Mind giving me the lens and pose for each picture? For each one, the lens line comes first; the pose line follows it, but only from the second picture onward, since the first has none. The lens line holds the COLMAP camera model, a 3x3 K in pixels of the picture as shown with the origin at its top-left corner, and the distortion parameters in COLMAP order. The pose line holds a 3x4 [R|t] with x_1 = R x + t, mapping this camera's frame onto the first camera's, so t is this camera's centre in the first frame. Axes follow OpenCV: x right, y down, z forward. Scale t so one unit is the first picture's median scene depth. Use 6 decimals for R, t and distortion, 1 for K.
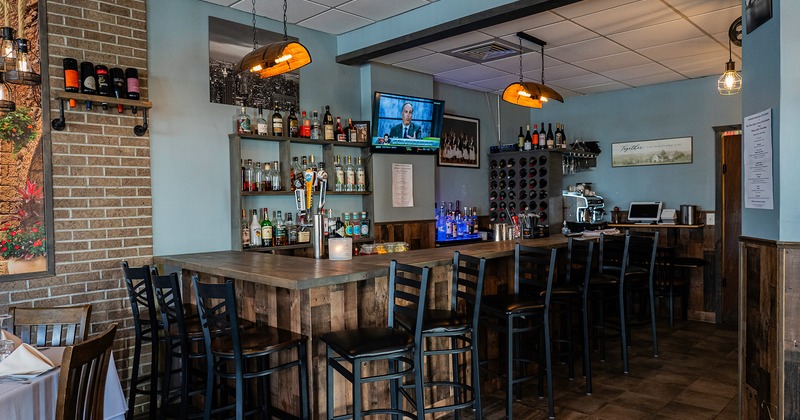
lens RADIAL K [[544.7, 0, 402.4], [0, 544.7, 210.2], [0, 0, 1]] dist [-0.017809, 0.008608]
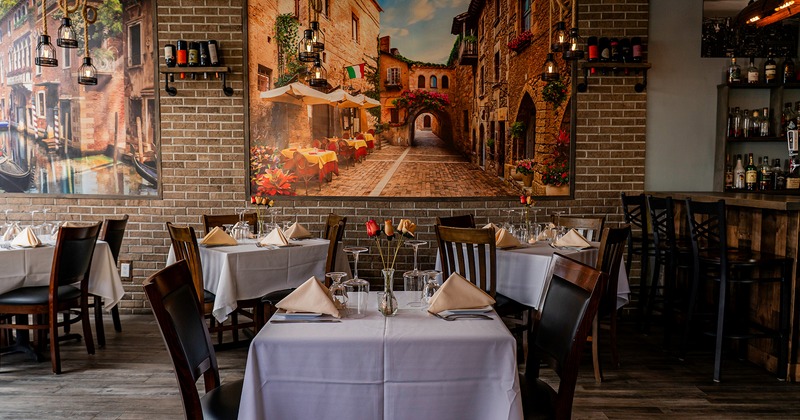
lens RADIAL K [[544.7, 0, 401.2], [0, 544.7, 212.7], [0, 0, 1]] dist [-0.017809, 0.008608]
pose [[0.695601, 0.069773, -0.715032, 0.040058], [-0.022996, 0.996925, 0.074909, 0.056515], [0.718060, -0.035664, 0.695067, -0.255830]]
